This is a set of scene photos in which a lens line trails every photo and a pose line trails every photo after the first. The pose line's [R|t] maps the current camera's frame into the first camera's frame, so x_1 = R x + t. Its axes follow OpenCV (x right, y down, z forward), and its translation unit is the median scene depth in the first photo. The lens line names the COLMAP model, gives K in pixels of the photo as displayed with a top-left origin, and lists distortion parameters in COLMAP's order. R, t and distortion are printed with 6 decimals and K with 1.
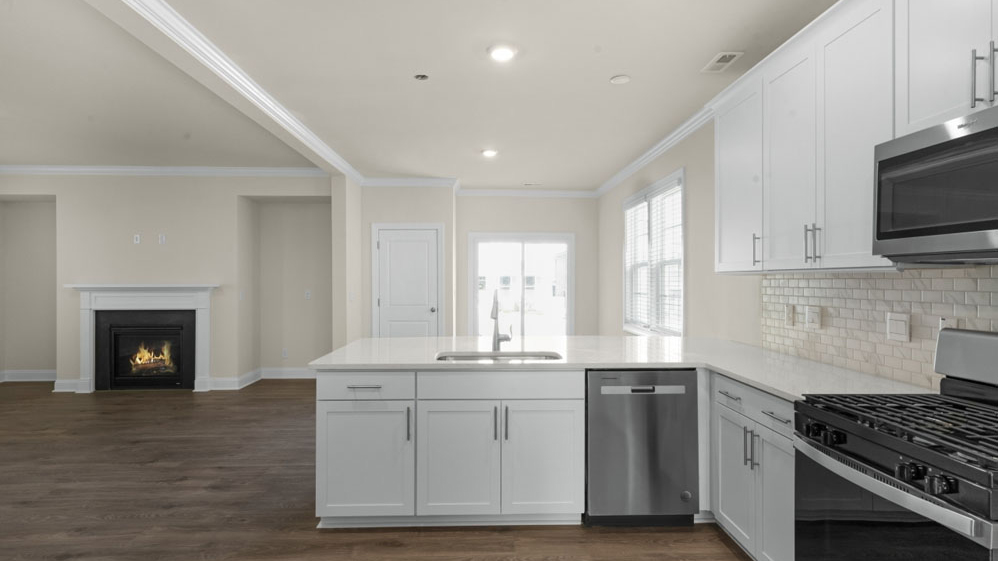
lens RADIAL K [[530.1, 0, 487.5], [0, 530.1, 280.4], [0, 0, 1]] dist [0.015331, 0.001243]
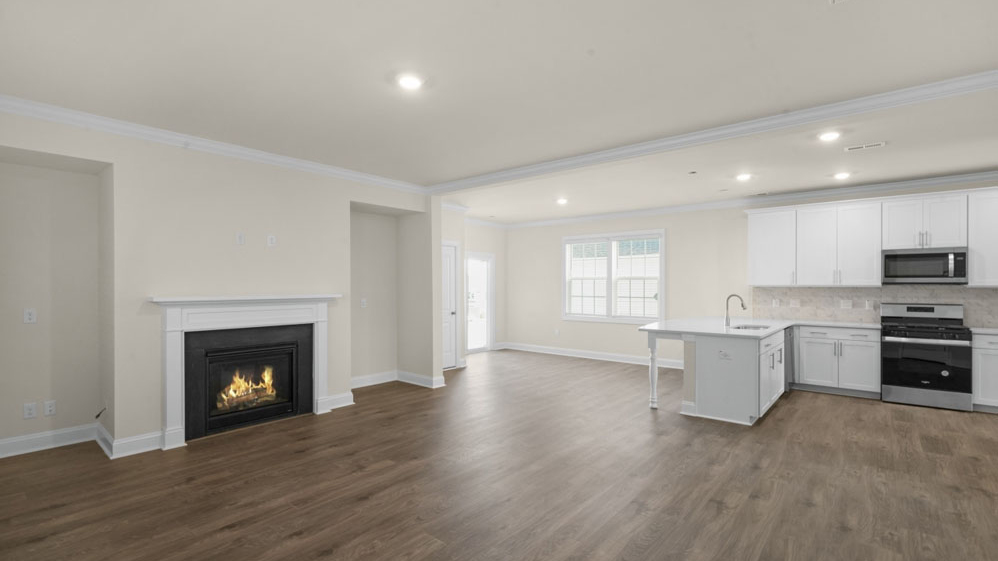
lens RADIAL K [[455.6, 0, 496.4], [0, 455.6, 282.9], [0, 0, 1]] dist [-0.004049, 0.001995]
pose [[0.667678, 0.004038, 0.744439, -0.912350], [0.000735, 0.999981, -0.006084, -0.007557], [-0.744450, 0.004609, 0.667662, 0.267702]]
